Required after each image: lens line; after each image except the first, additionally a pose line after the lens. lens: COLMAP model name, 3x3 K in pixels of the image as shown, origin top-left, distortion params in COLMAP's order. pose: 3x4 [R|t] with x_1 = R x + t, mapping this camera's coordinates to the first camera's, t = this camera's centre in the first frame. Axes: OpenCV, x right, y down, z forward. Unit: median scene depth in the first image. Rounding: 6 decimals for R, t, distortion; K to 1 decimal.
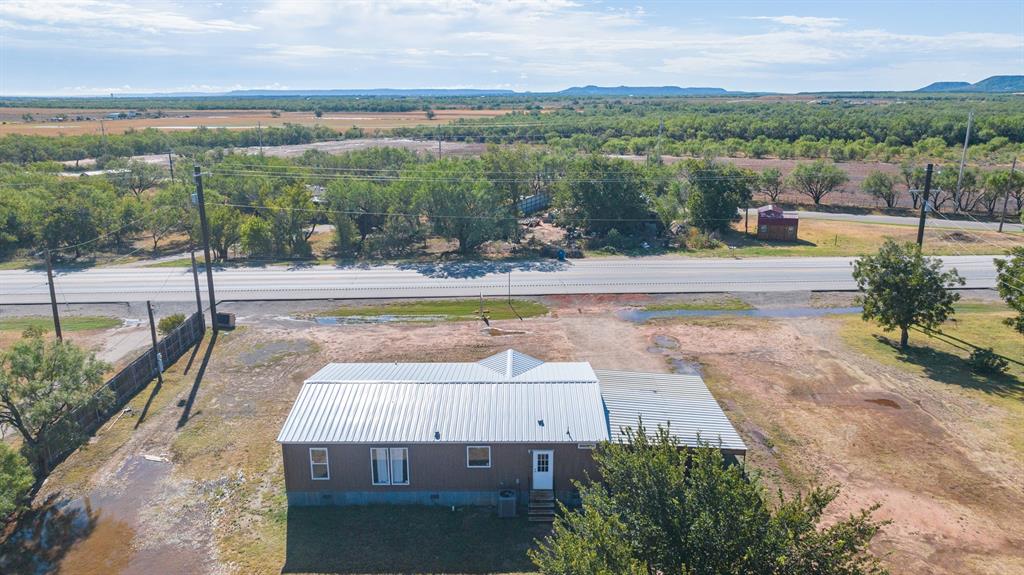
lens RADIAL K [[744.6, 0, 508.6], [0, 744.6, 260.4], [0, 0, 1]] dist [-0.024315, 0.020673]
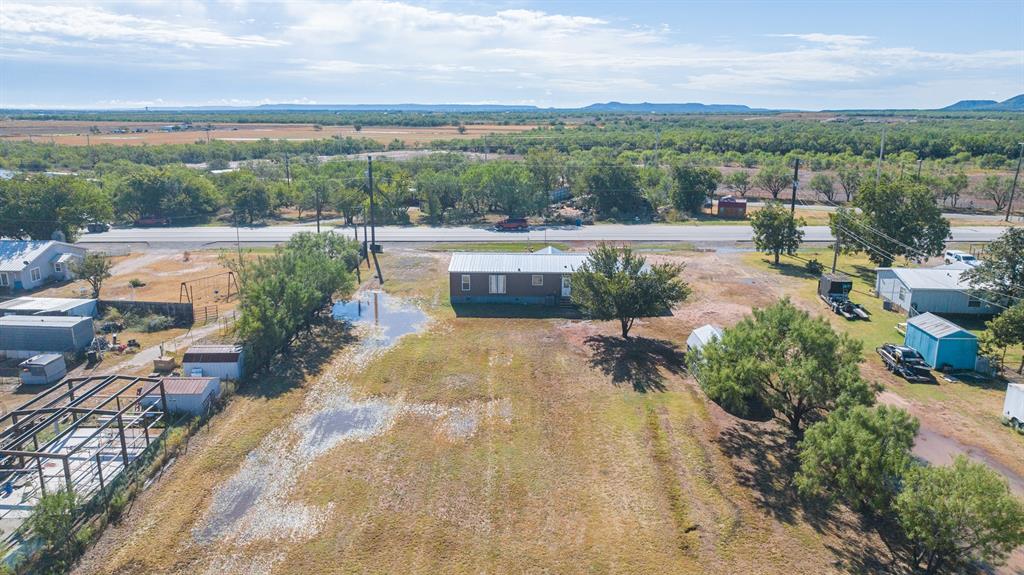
lens RADIAL K [[744.6, 0, 506.1], [0, 744.6, 255.5], [0, 0, 1]] dist [-0.024315, 0.020673]
pose [[0.999338, 0.012746, -0.034078, -0.016174], [-0.013649, 0.999558, -0.026392, 0.070653], [0.033726, 0.026839, 0.999071, -0.348451]]
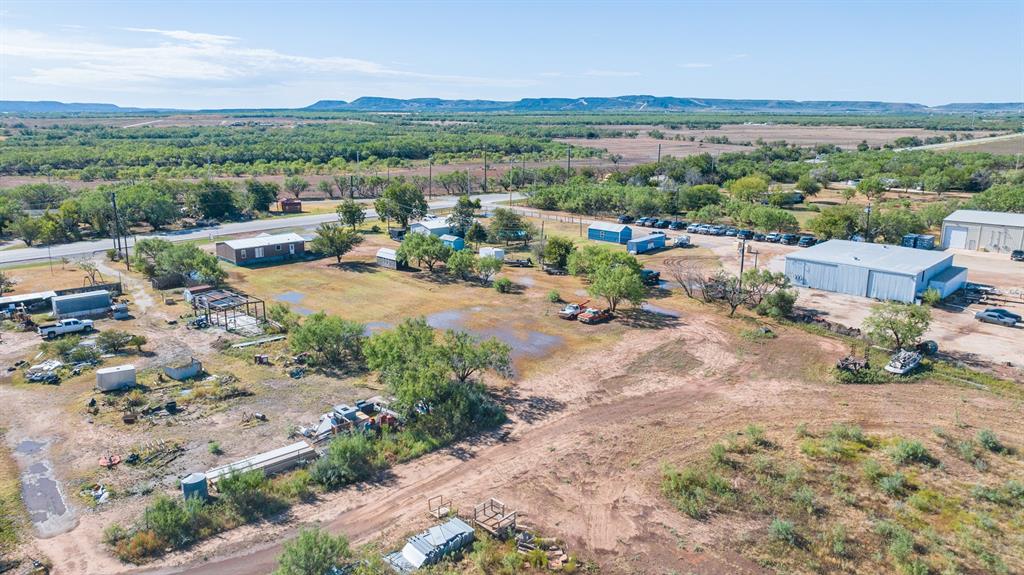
lens RADIAL K [[744.6, 0, 525.2], [0, 744.6, 261.1], [0, 0, 1]] dist [-0.024315, 0.020673]
pose [[0.716477, -0.133530, 0.684712, -0.568551], [0.146245, 0.988450, 0.039734, 0.107577], [-0.682109, 0.071667, 0.727730, -0.911640]]
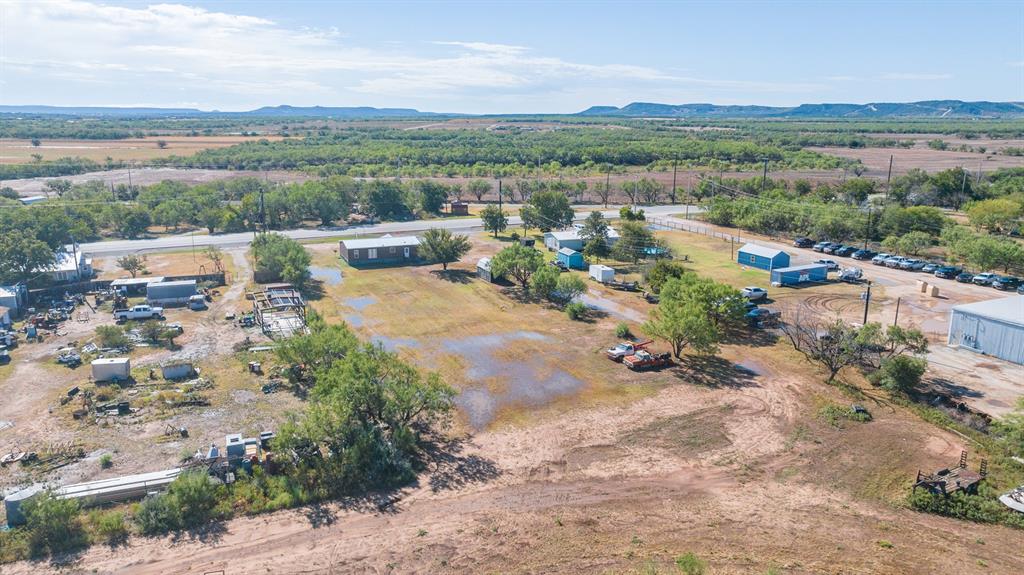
lens RADIAL K [[744.6, 0, 516.0], [0, 744.6, 247.7], [0, 0, 1]] dist [-0.024315, 0.020673]
pose [[0.921232, -0.060518, 0.384278, -0.296371], [0.076426, 0.996730, -0.026247, 0.118784], [-0.381433, 0.053548, 0.922844, -0.948441]]
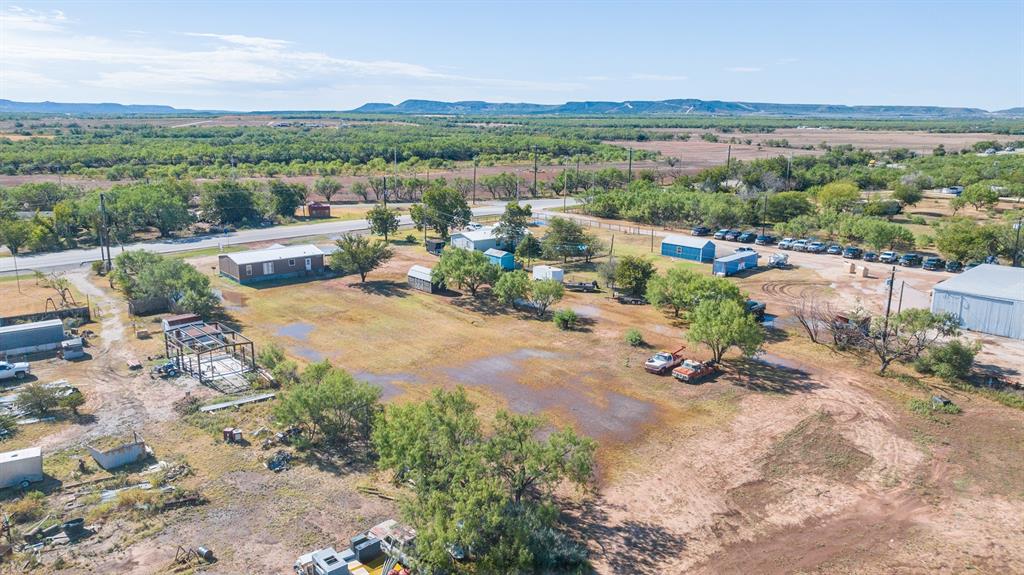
lens RADIAL K [[744.6, 0, 523.8], [0, 744.6, 234.6], [0, 0, 1]] dist [-0.024315, 0.020673]
pose [[0.756985, -0.096035, 0.646337, -0.430593], [0.131983, 0.991225, -0.007297, 0.085949], [-0.639964, 0.090829, 0.763018, -0.725946]]
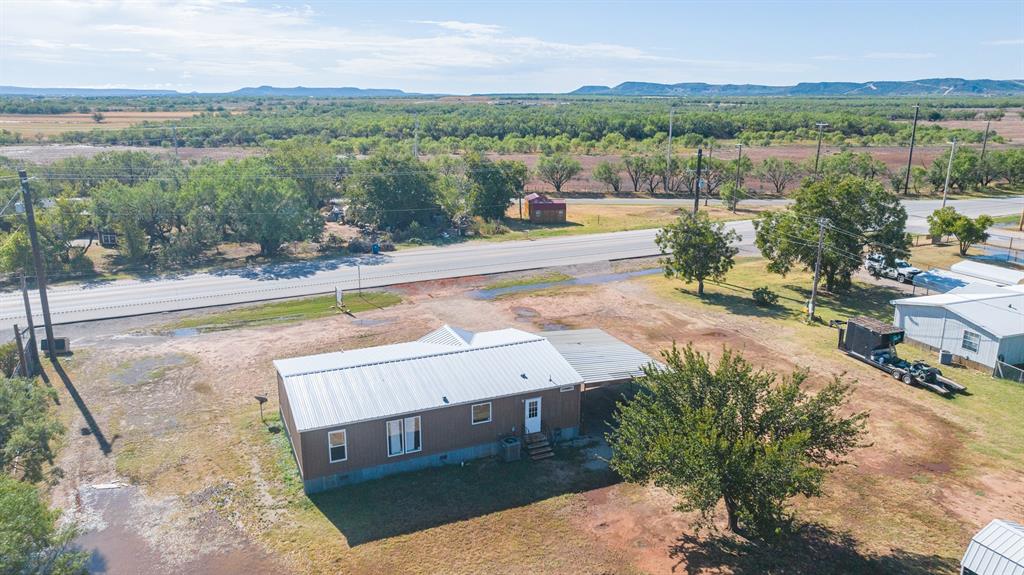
lens RADIAL K [[744.6, 0, 517.5], [0, 744.6, 273.8], [0, 0, 1]] dist [-0.024315, 0.020673]
pose [[0.909492, -0.089705, 0.405928, -0.120118], [0.083504, 0.995961, 0.033002, 0.006390], [-0.407249, 0.003882, 0.913309, -0.012432]]
